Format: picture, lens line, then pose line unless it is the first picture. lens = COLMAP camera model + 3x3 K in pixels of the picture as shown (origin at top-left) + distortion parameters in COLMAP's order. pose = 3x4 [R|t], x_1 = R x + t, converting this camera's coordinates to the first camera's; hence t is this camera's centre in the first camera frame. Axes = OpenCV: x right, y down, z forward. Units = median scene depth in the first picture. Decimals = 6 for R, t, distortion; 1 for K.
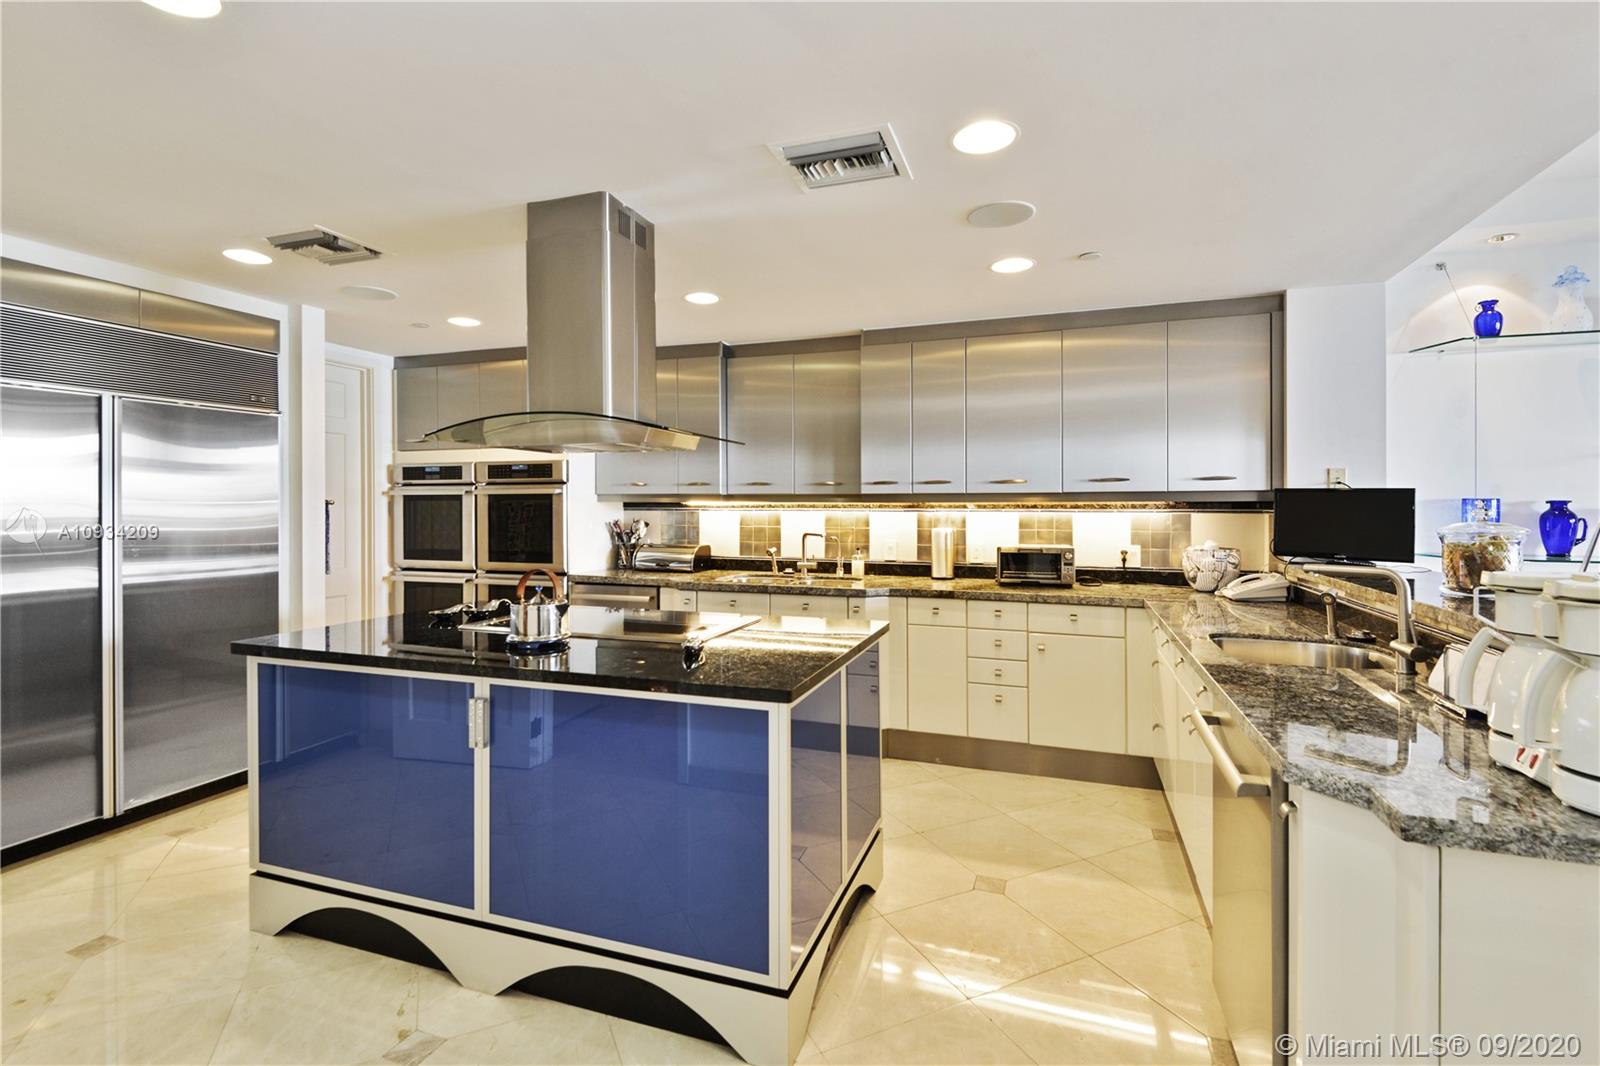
lens RADIAL K [[724.1, 0, 799.6], [0, 724.1, 521.7], [0, 0, 1]] dist [0.002074, -0.000108]
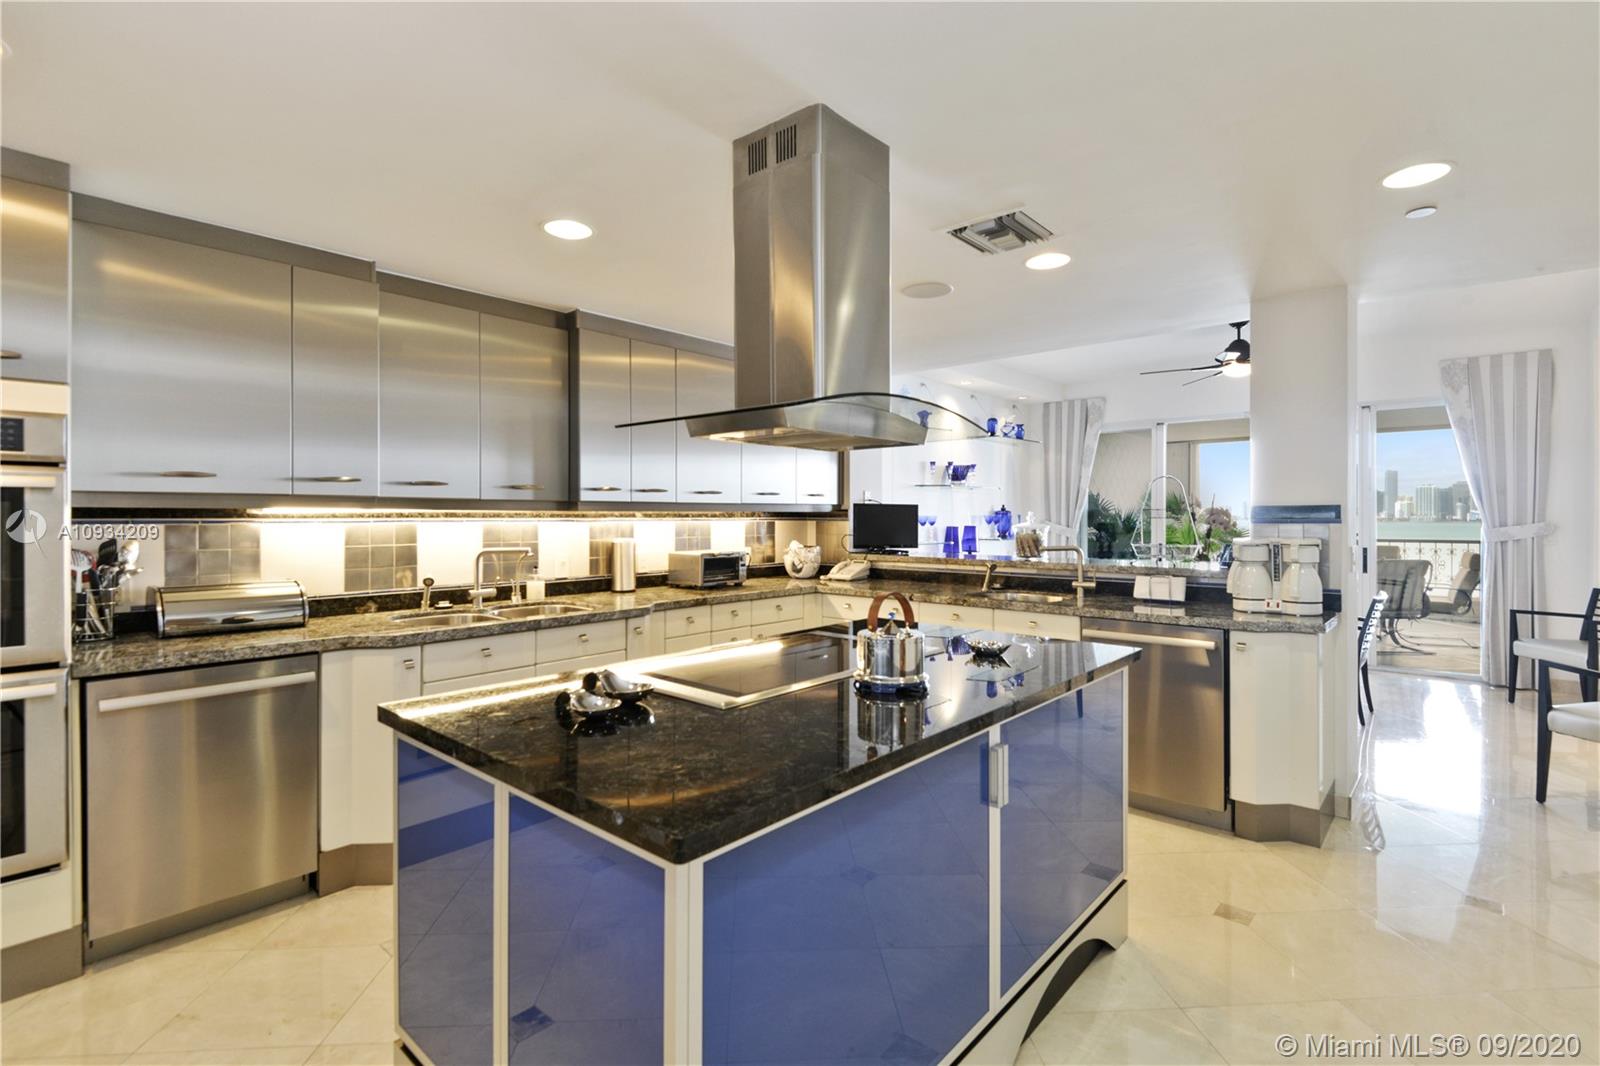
lens RADIAL K [[749.9, 0, 800.0], [0, 749.9, 533.0], [0, 0, 1]] dist [-0.011106, -0.000344]
pose [[0.375407, -0.021643, 0.926607, -0.599752], [0.022695, 0.999642, 0.014154, -0.006443], [-0.926582, 0.015716, 0.375764, 0.402472]]
